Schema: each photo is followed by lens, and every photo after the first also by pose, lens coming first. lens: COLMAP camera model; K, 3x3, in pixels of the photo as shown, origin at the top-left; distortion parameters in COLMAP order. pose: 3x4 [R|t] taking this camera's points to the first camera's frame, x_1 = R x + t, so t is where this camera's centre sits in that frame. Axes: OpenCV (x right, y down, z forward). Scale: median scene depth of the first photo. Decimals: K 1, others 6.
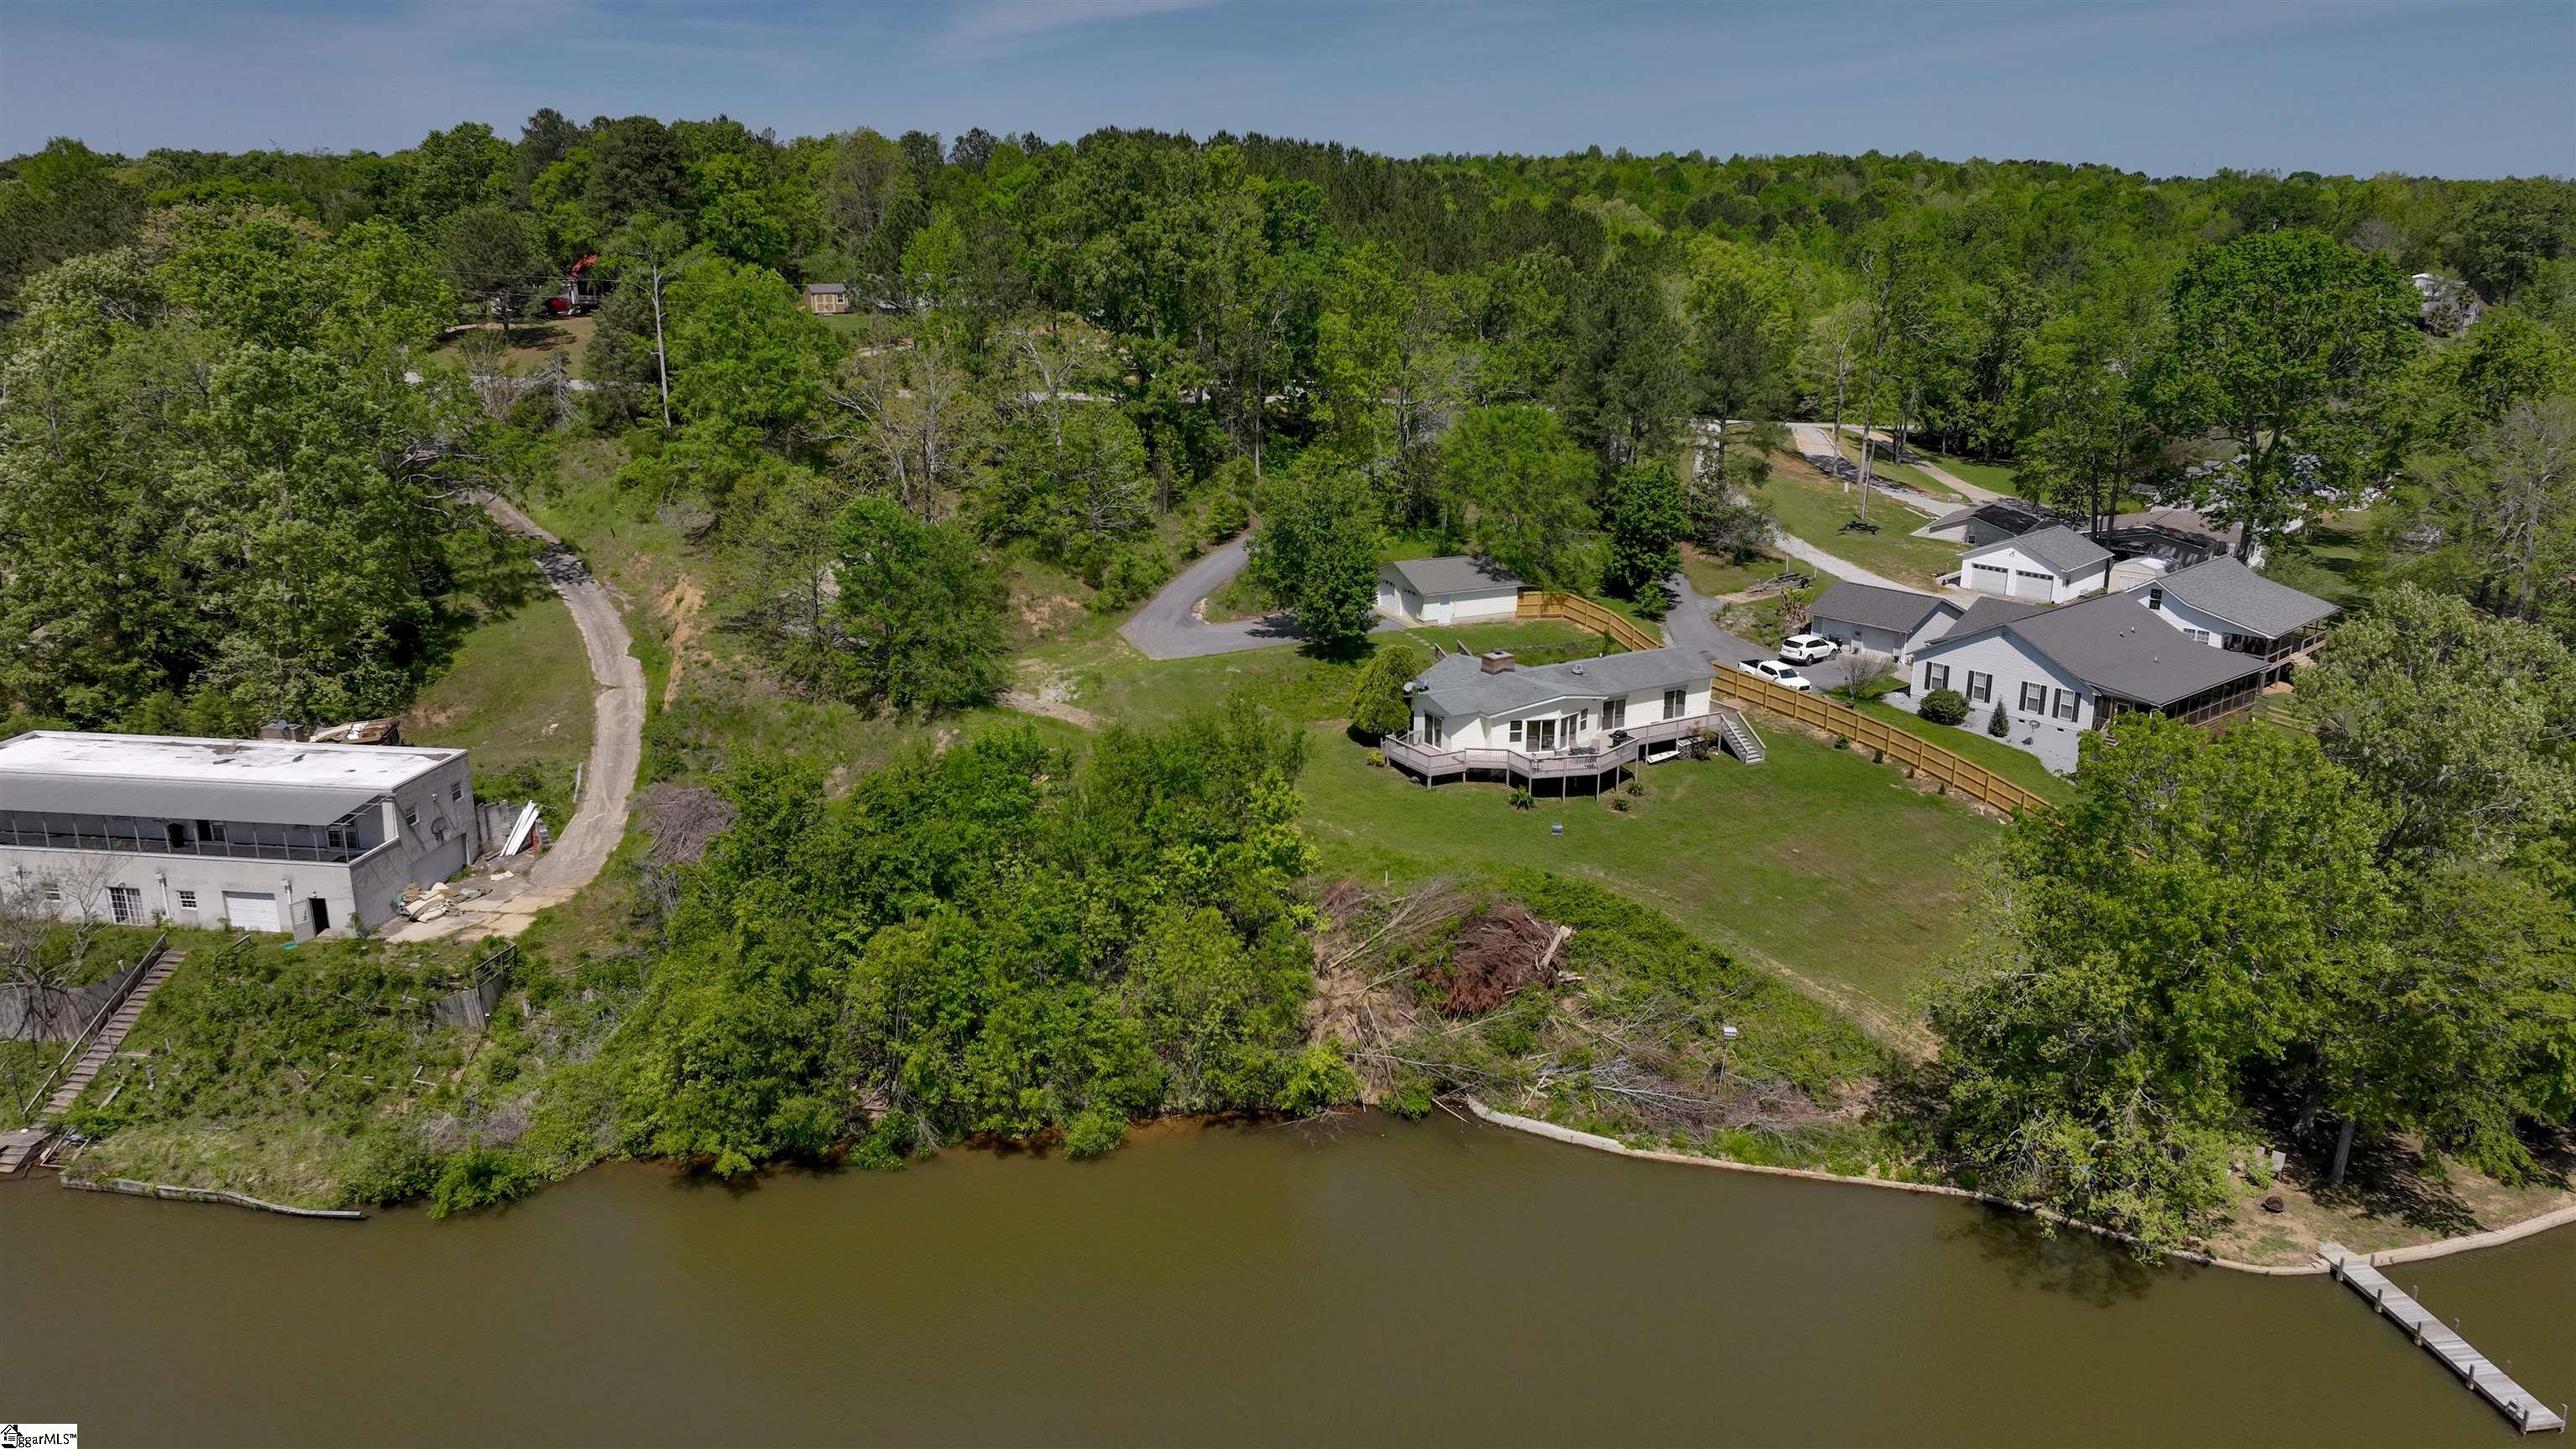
lens RADIAL K [[1811.8, 0, 1279.0], [0, 1811.8, 716.5], [0, 0, 1]] dist [0.000479, 0.011081]
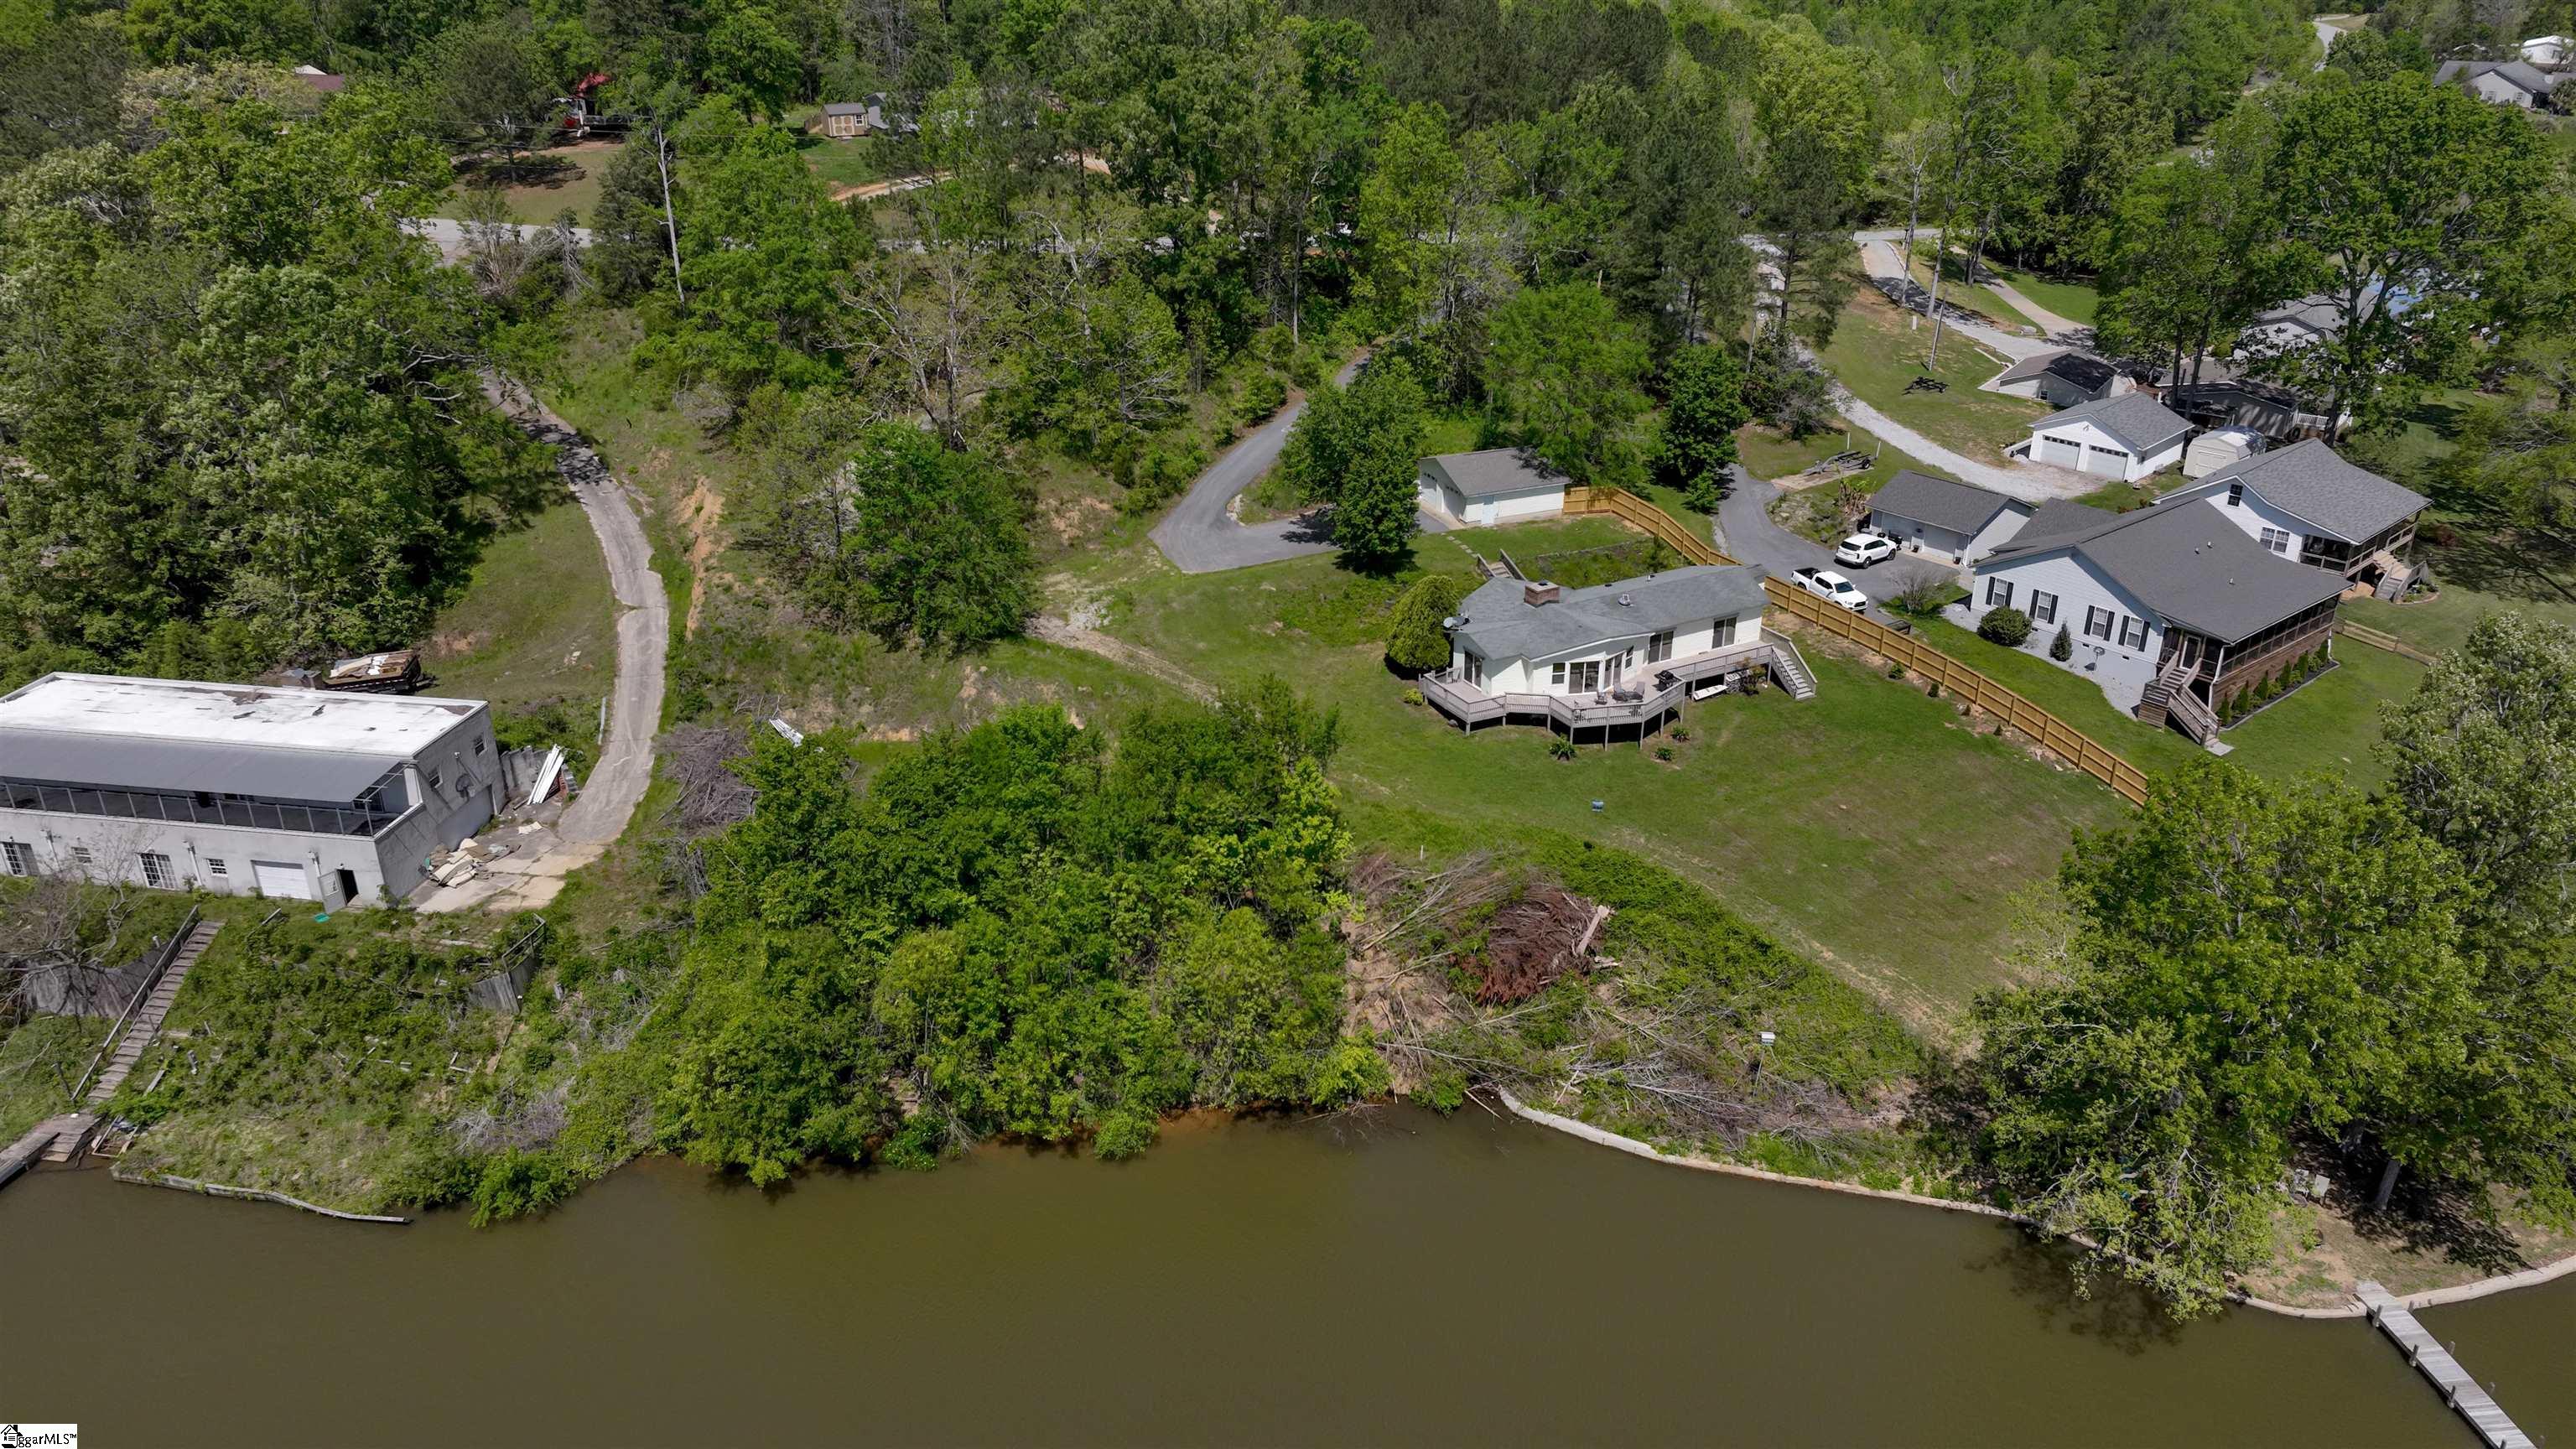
lens RADIAL K [[1811.8, 0, 1279.0], [0, 1811.8, 716.5], [0, 0, 1]] dist [0.000479, 0.011081]
pose [[0.999714, 0.005563, -0.023264, 0.003926], [-0.002147, 0.989527, 0.144332, -0.109270], [0.023823, -0.144240, 0.989256, 0.034261]]
